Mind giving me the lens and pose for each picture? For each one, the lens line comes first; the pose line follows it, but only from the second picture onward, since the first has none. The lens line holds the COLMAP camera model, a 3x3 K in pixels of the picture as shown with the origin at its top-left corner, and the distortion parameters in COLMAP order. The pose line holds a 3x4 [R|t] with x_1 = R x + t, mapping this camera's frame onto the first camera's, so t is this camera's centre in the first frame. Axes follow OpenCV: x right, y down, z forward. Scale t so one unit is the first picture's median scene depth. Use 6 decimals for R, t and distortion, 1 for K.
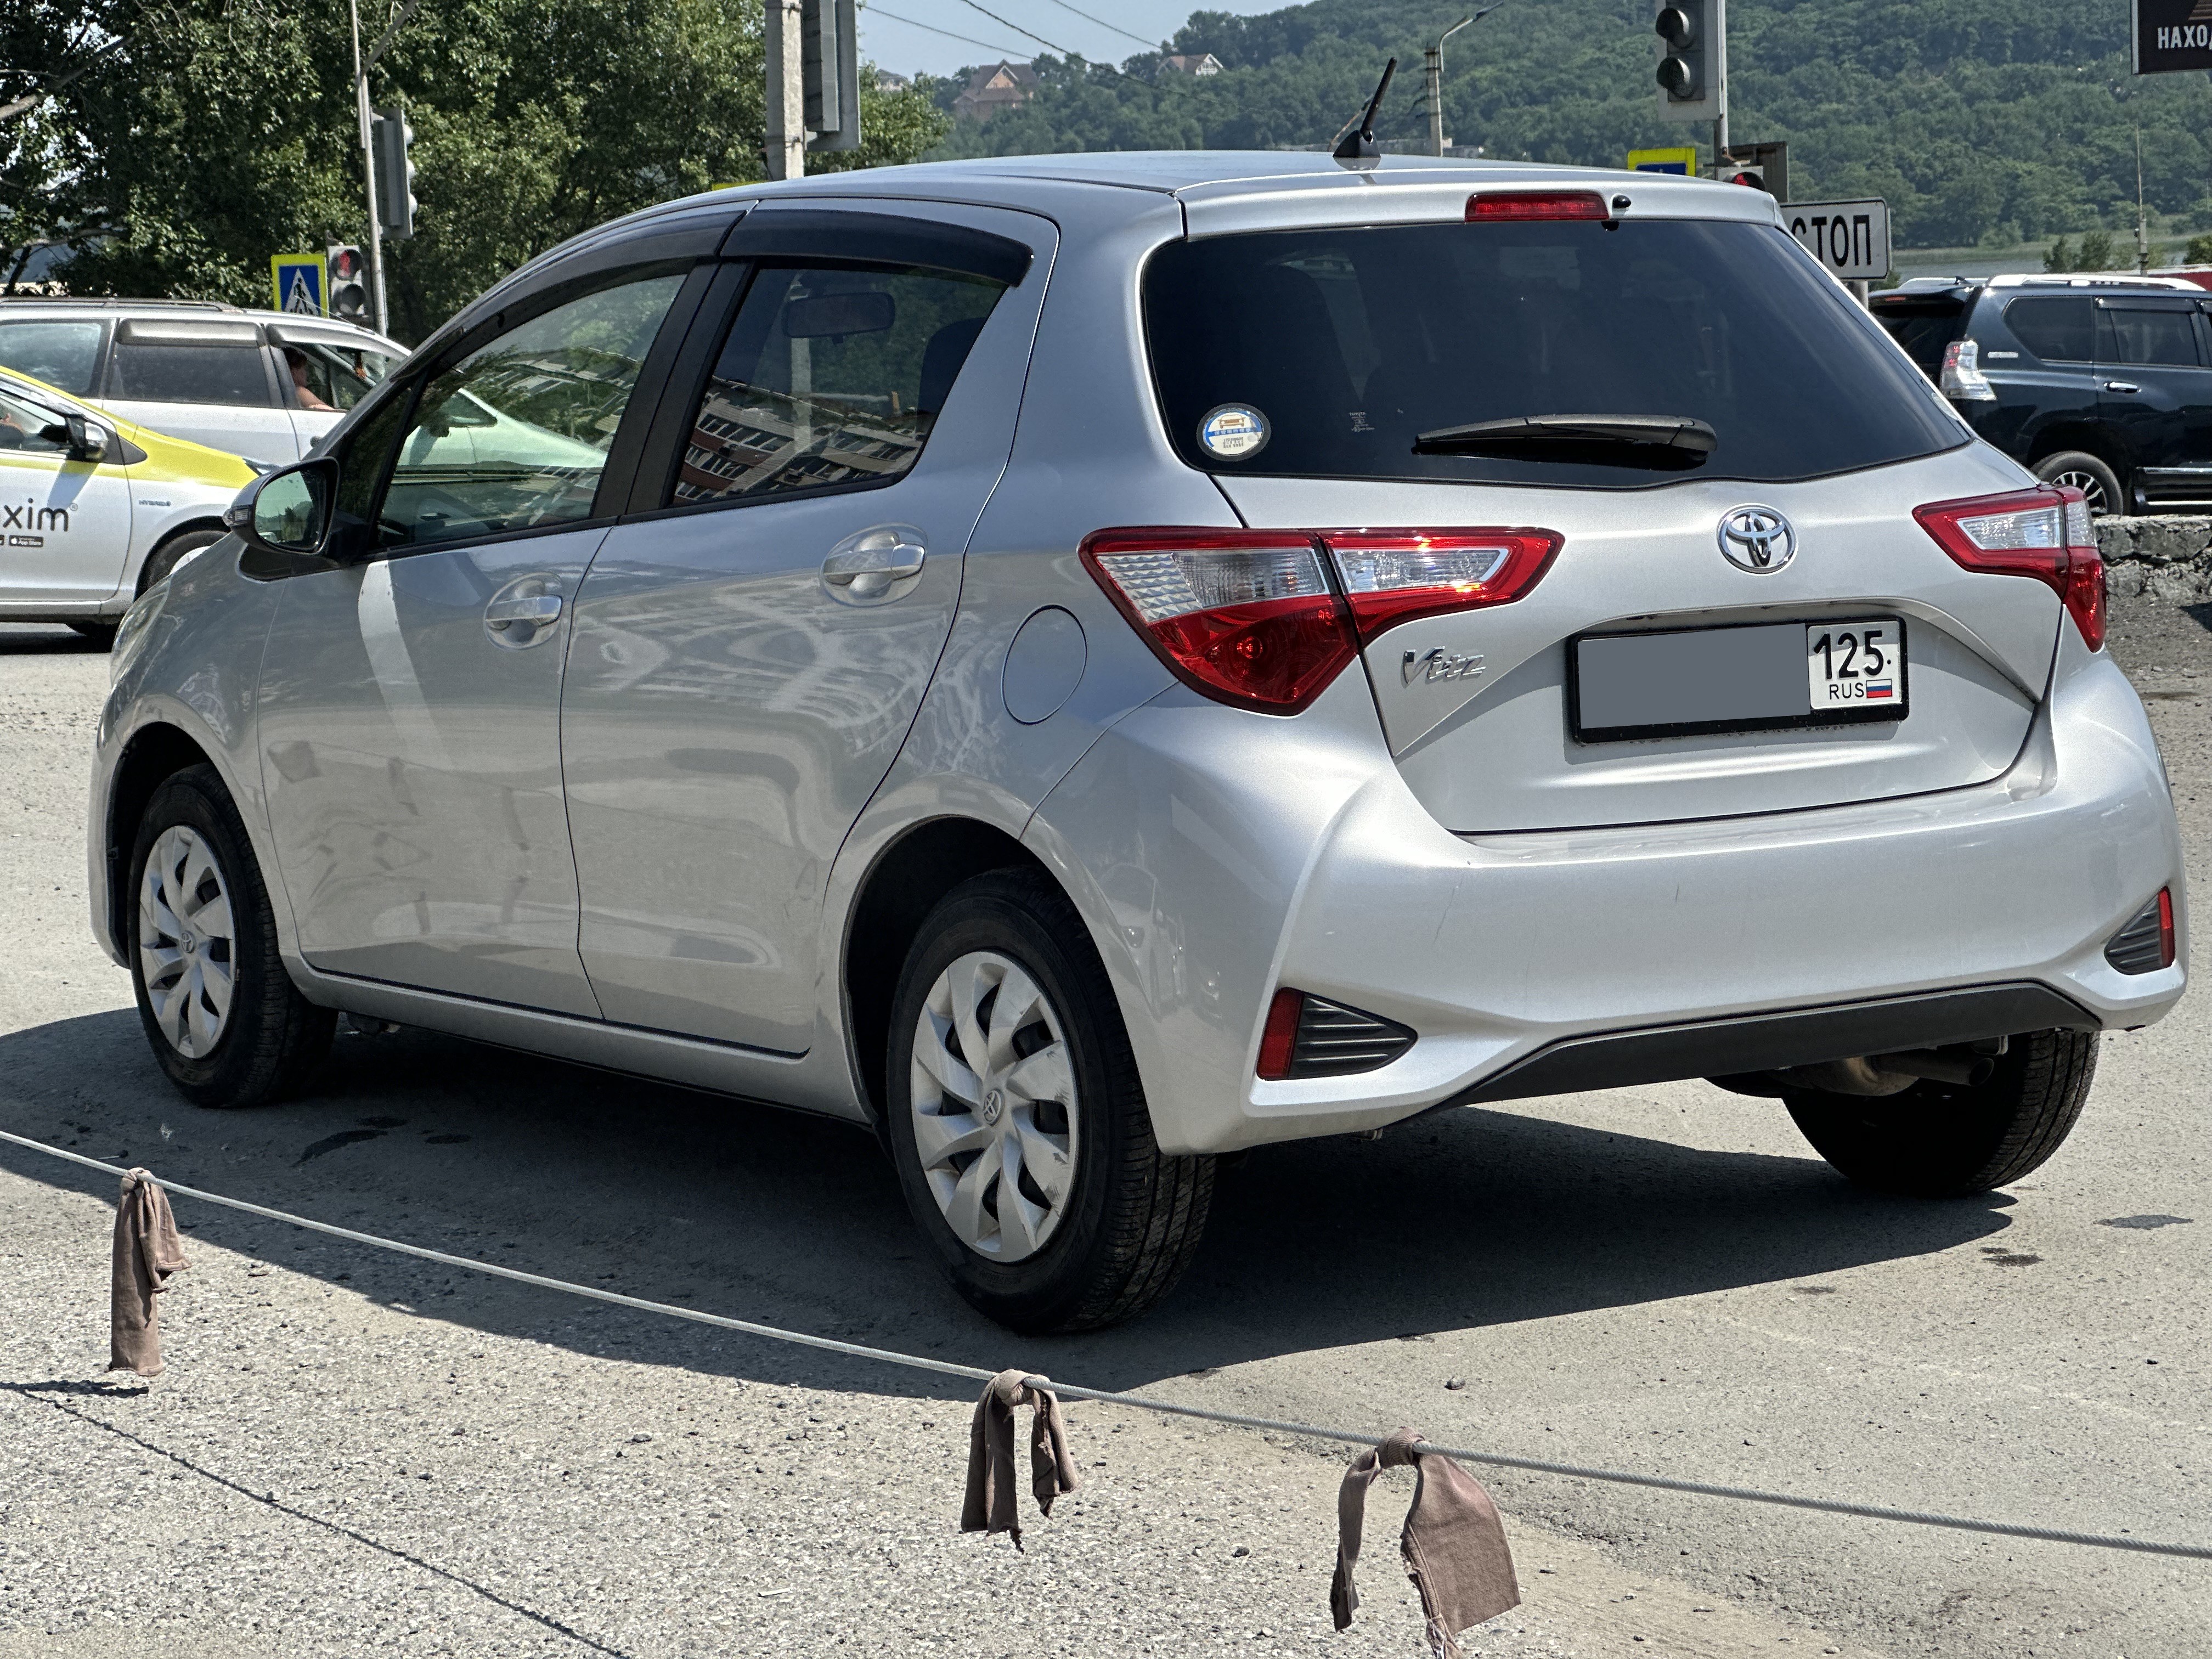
lens RADIAL K [[5024.1, 0, 1106.0], [0, 5024.1, 829.5], [0, 0, 1]] dist [-0.014307, 0.533189]
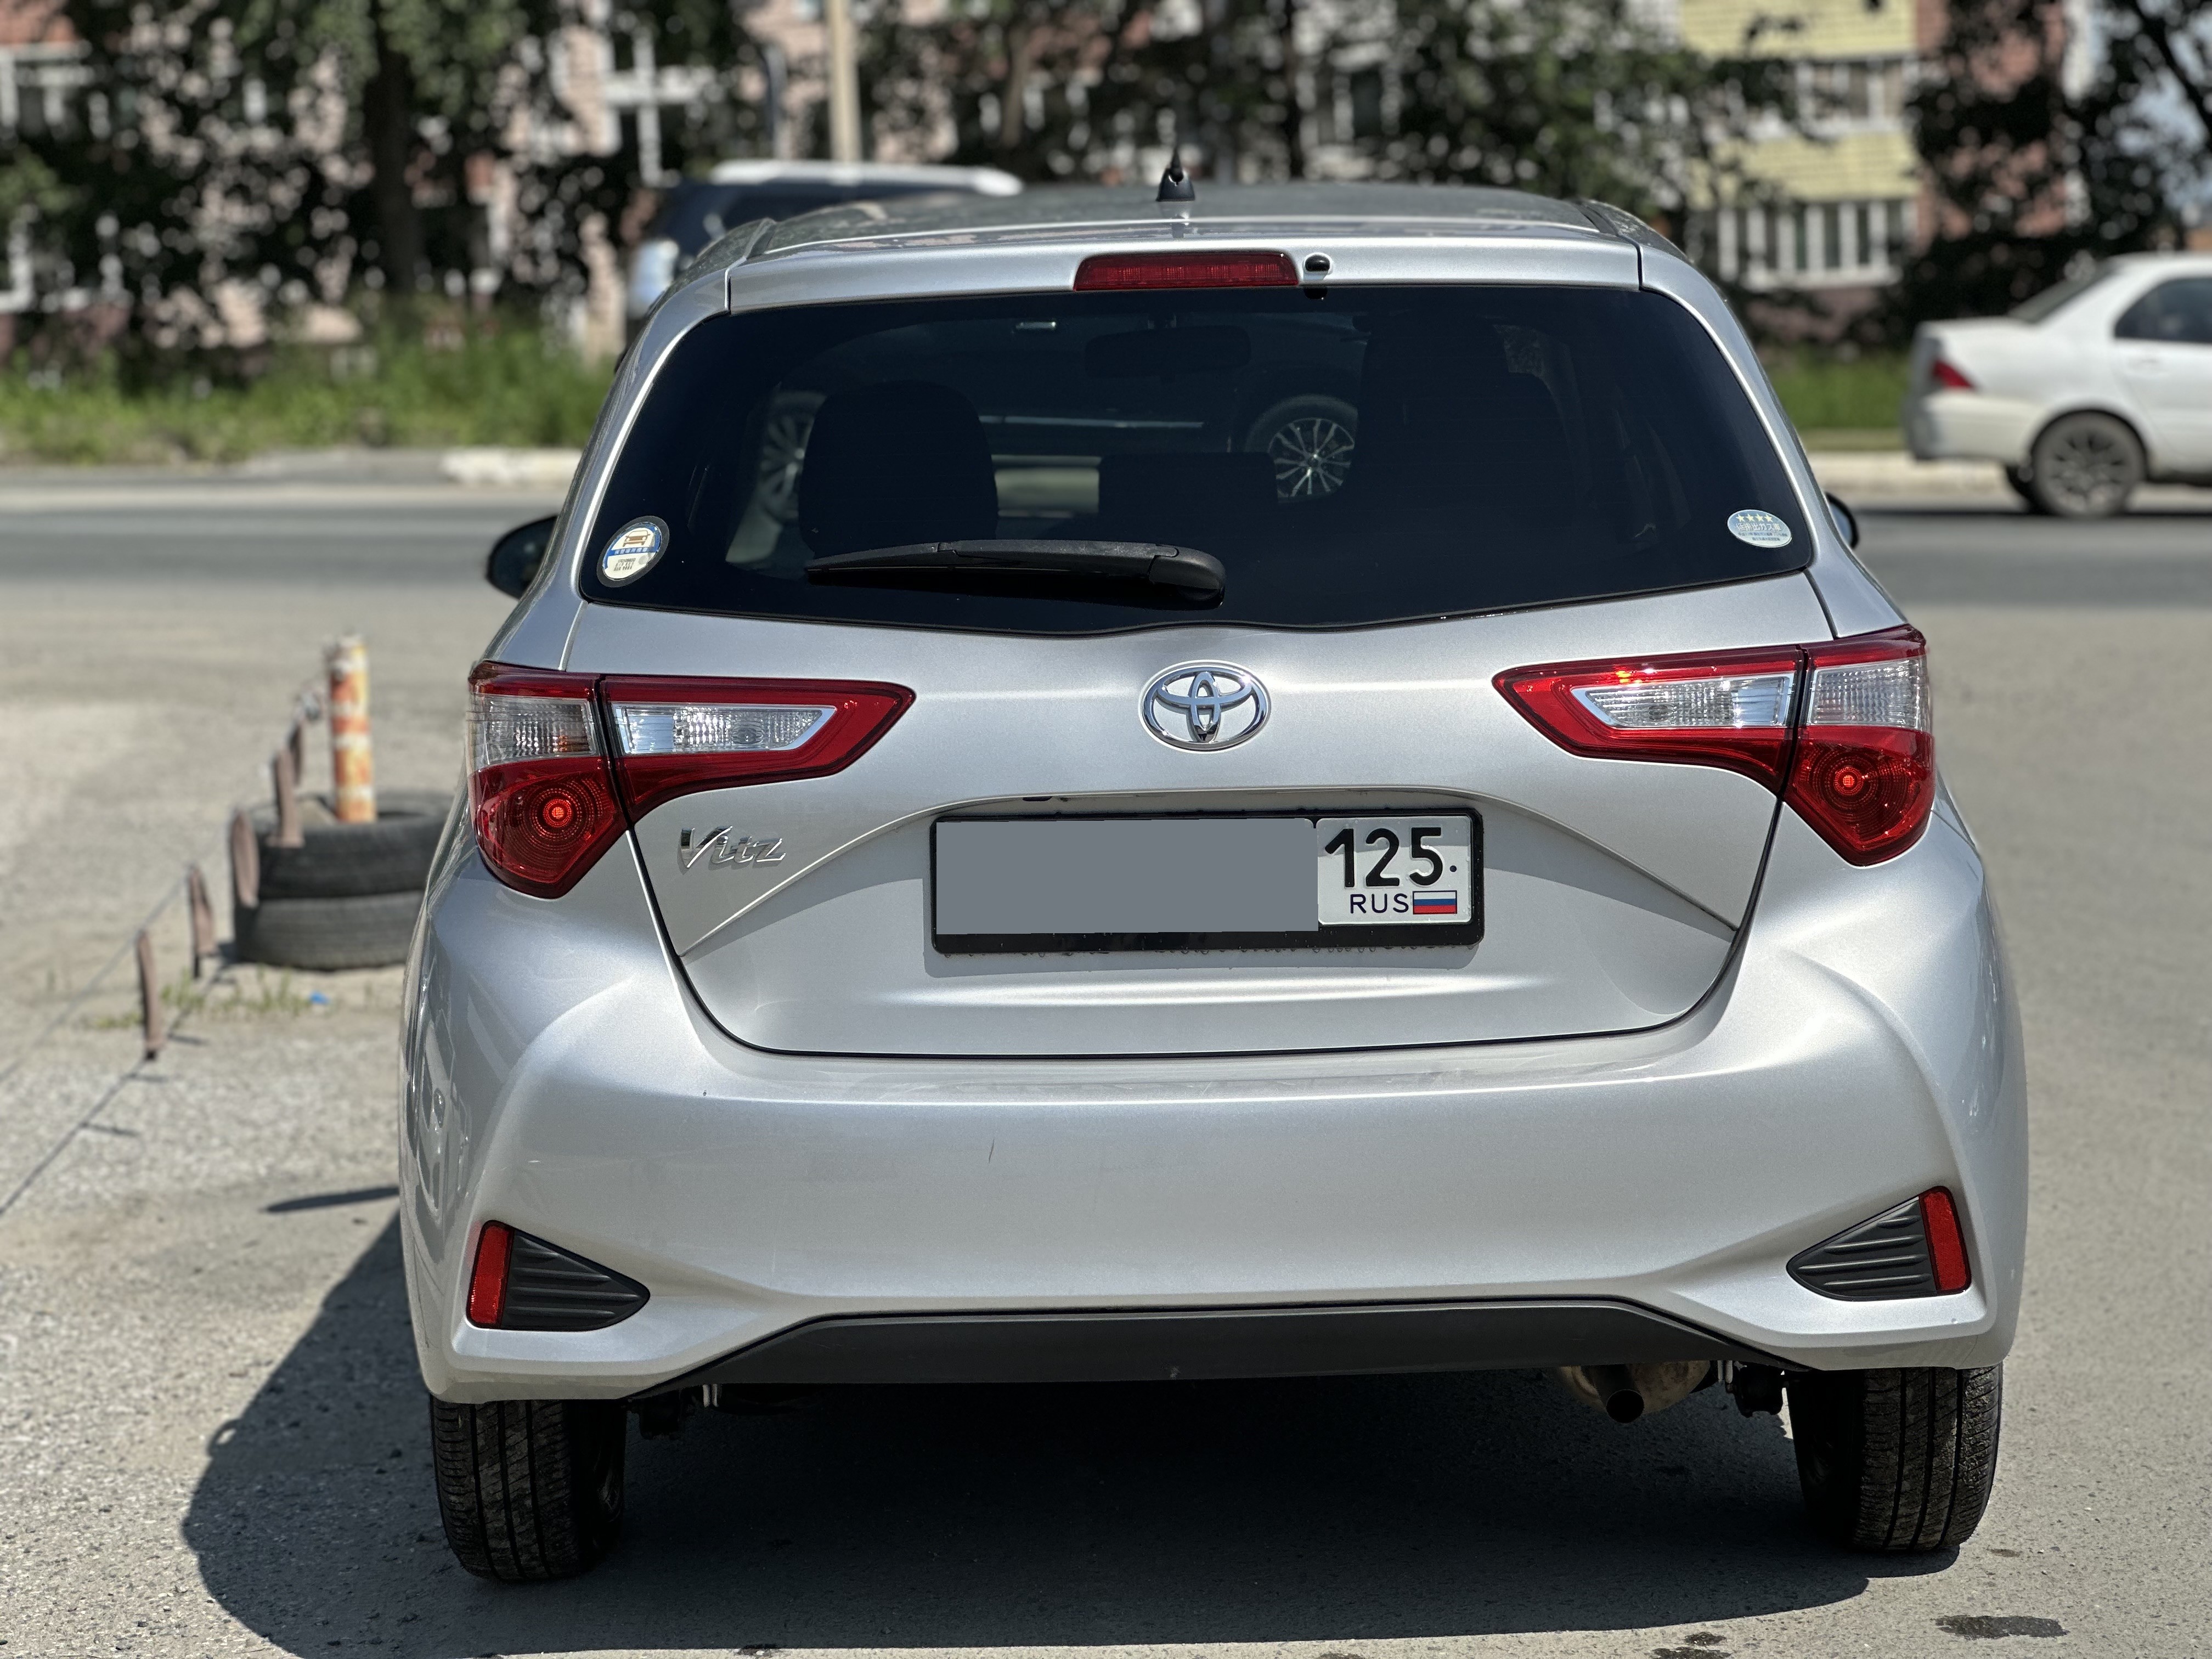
lens RADIAL K [[5024.1, 0, 1106.0], [0, 5024.1, 829.5], [0, 0, 1]] dist [-0.014307, 0.533189]
pose [[0.830742, 0.064045, -0.552960, 0.542160], [-0.051743, 0.997943, 0.037848, -0.066282], [0.554247, -0.002830, 0.832348, 0.330524]]
